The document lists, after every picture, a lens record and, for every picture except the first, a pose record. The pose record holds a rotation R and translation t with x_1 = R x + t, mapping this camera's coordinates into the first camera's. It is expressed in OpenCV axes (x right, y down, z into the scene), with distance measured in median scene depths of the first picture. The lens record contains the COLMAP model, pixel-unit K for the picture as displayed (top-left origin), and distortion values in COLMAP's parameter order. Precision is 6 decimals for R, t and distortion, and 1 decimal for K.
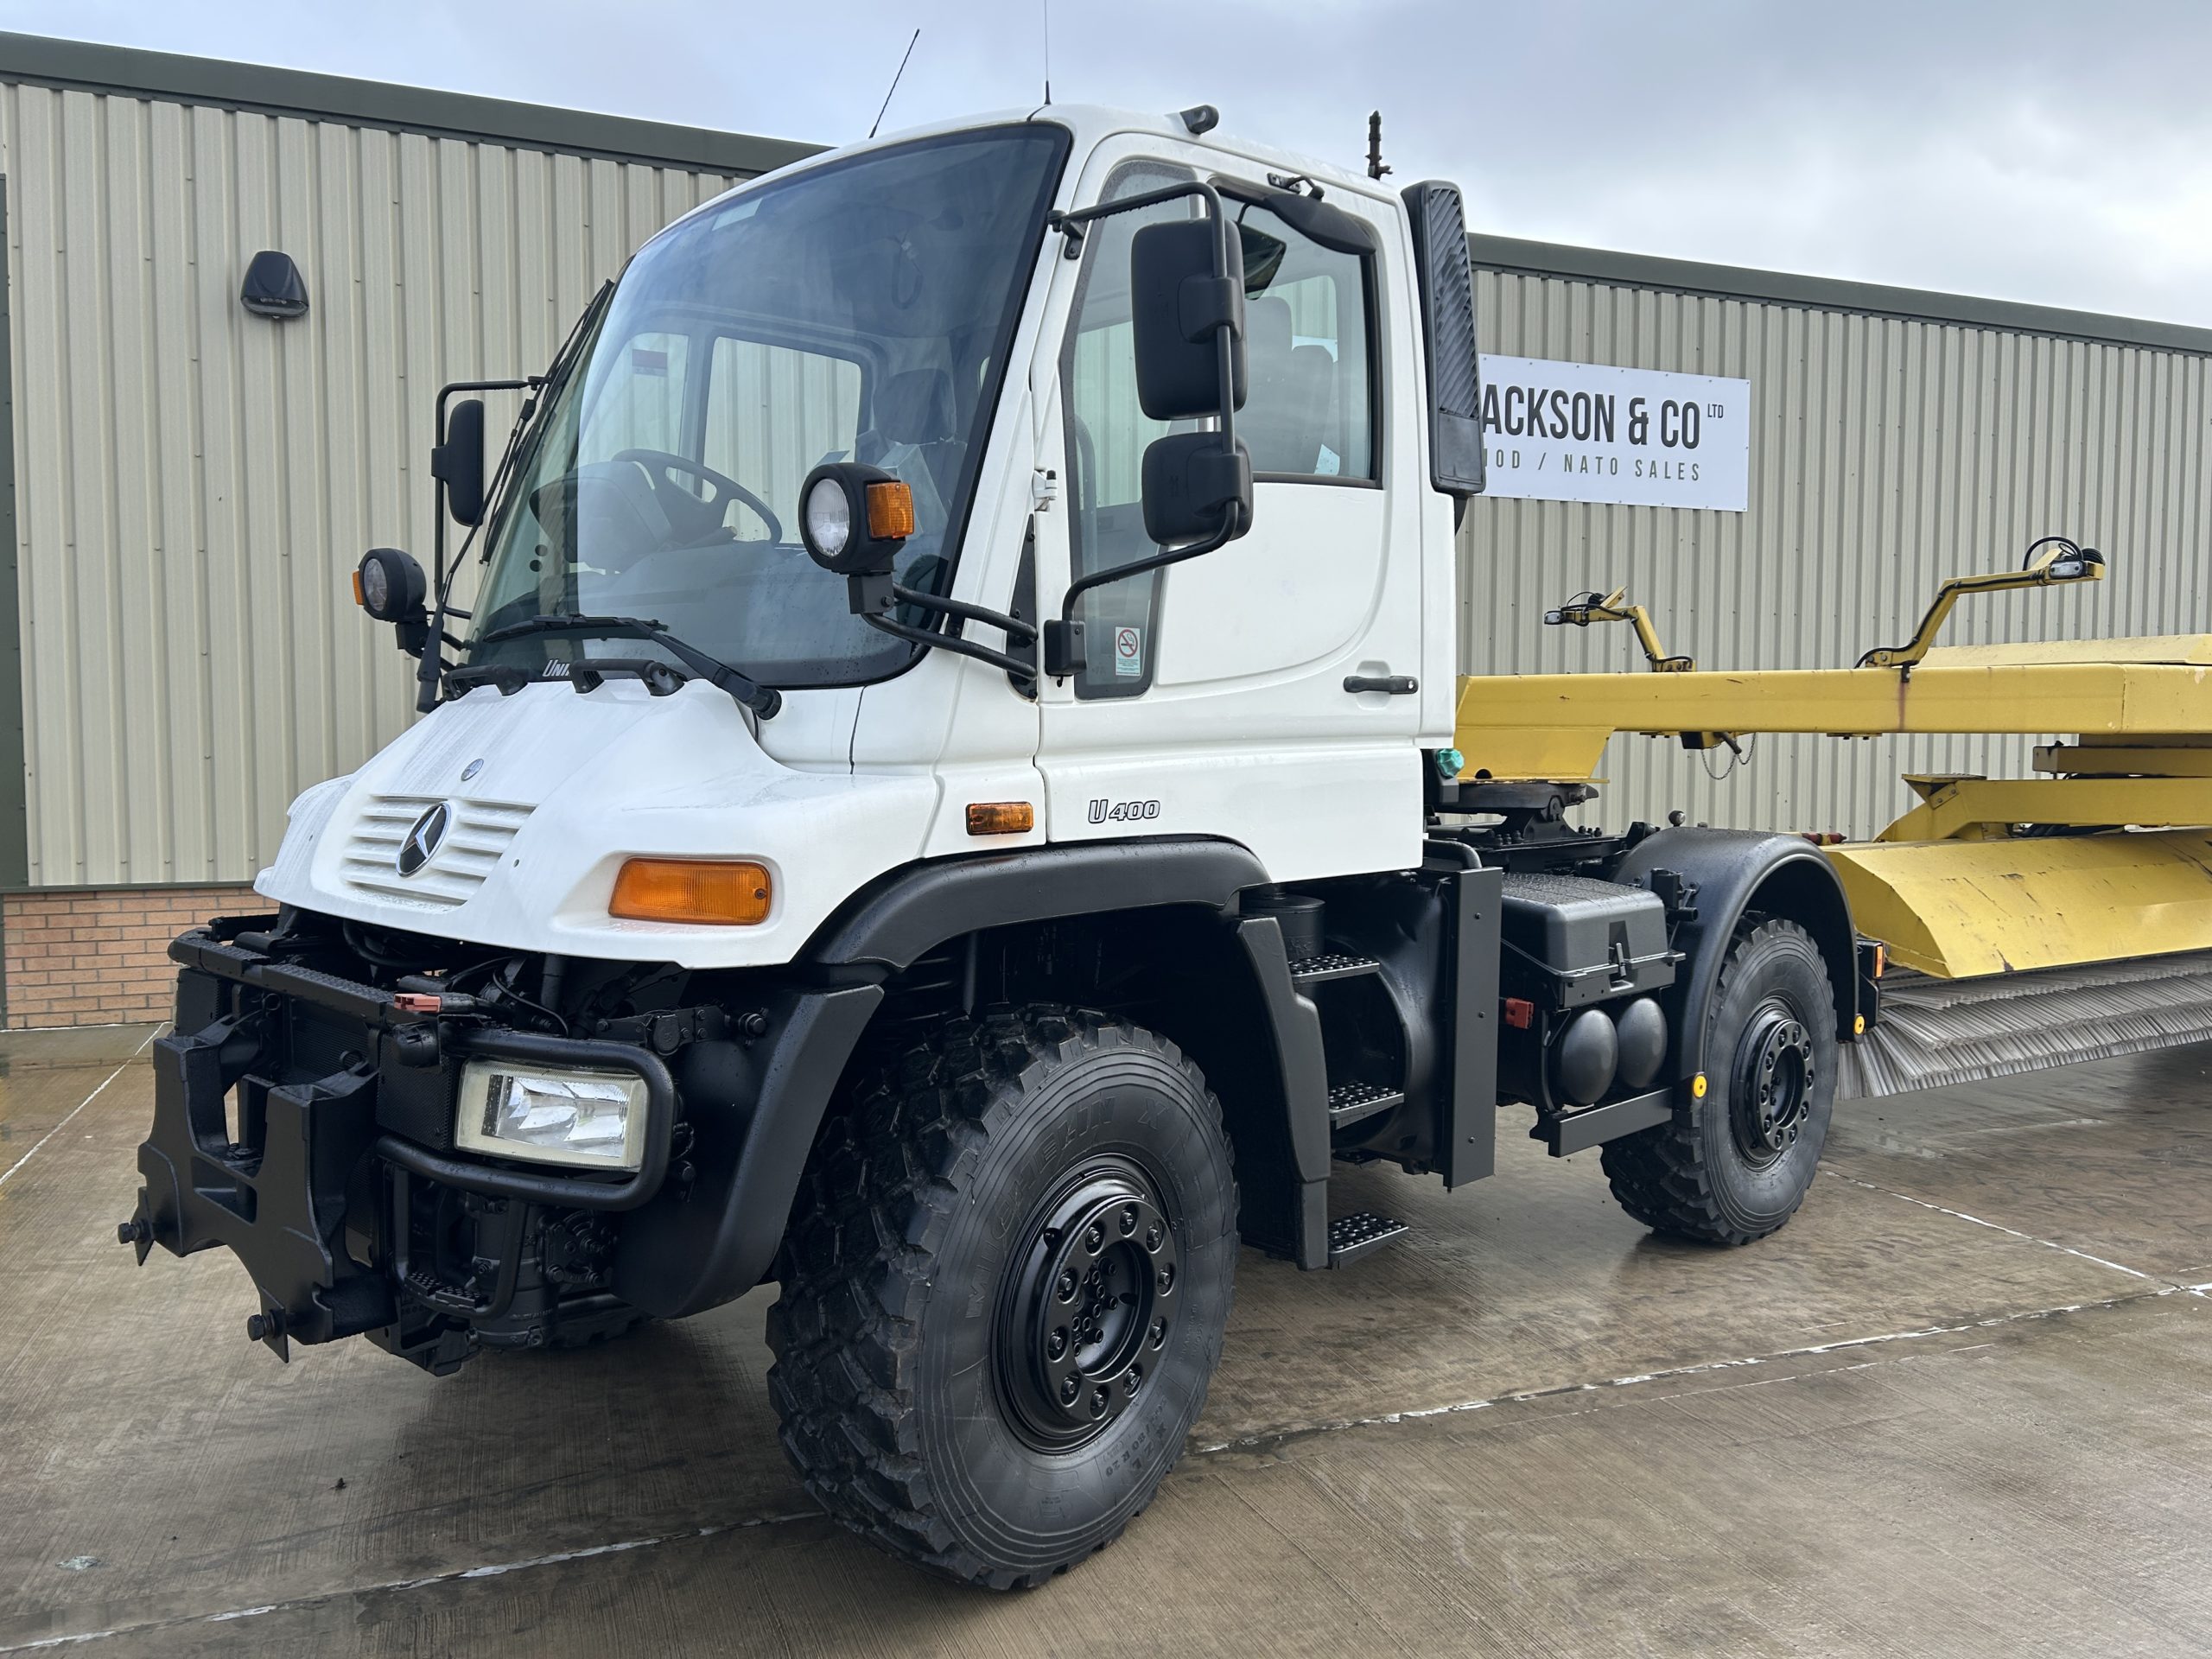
lens RADIAL K [[1674.2, 0, 1106.0], [0, 1674.2, 829.5], [0, 0, 1]] dist [0.019471, -0.000204]
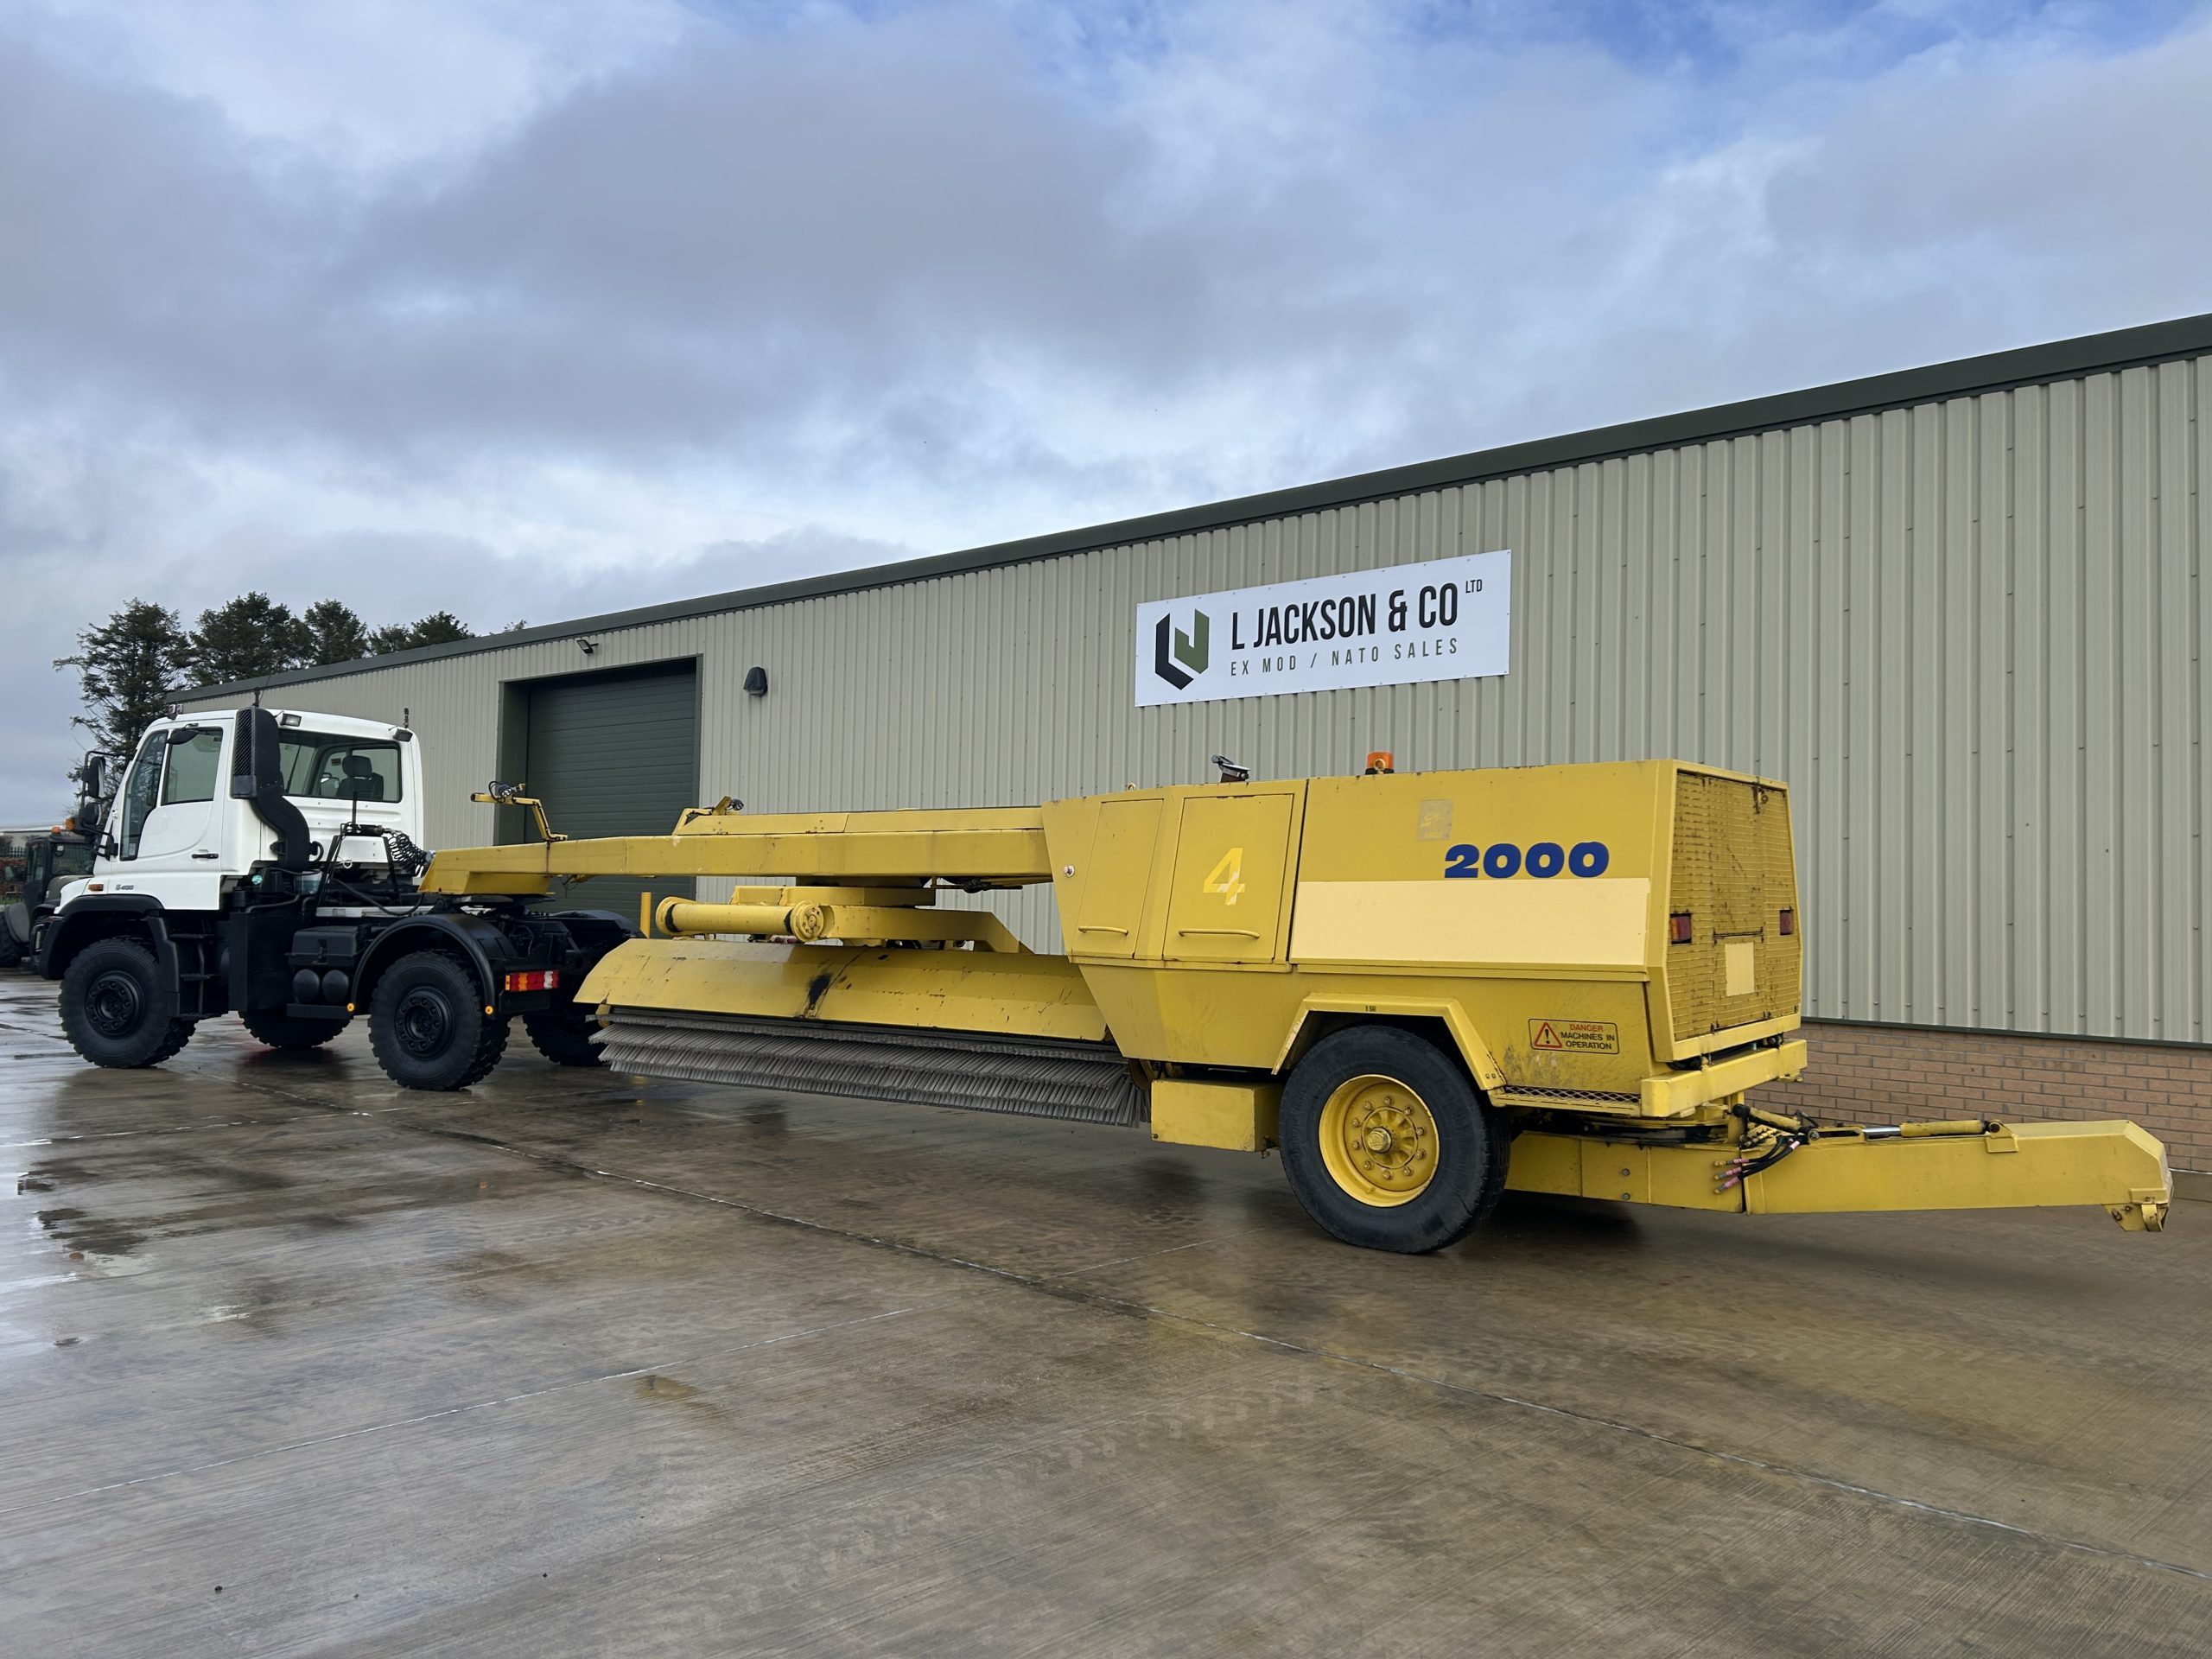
lens RADIAL K [[1661.0, 0, 1106.0], [0, 1661.0, 829.5], [0, 0, 1]] dist [0.067306, -0.088744]
pose [[0.429615, -0.029552, -0.902529, 1.250084], [-0.065692, 0.995793, -0.063876, -0.012571], [0.900620, 0.086731, 0.425866, 0.362951]]
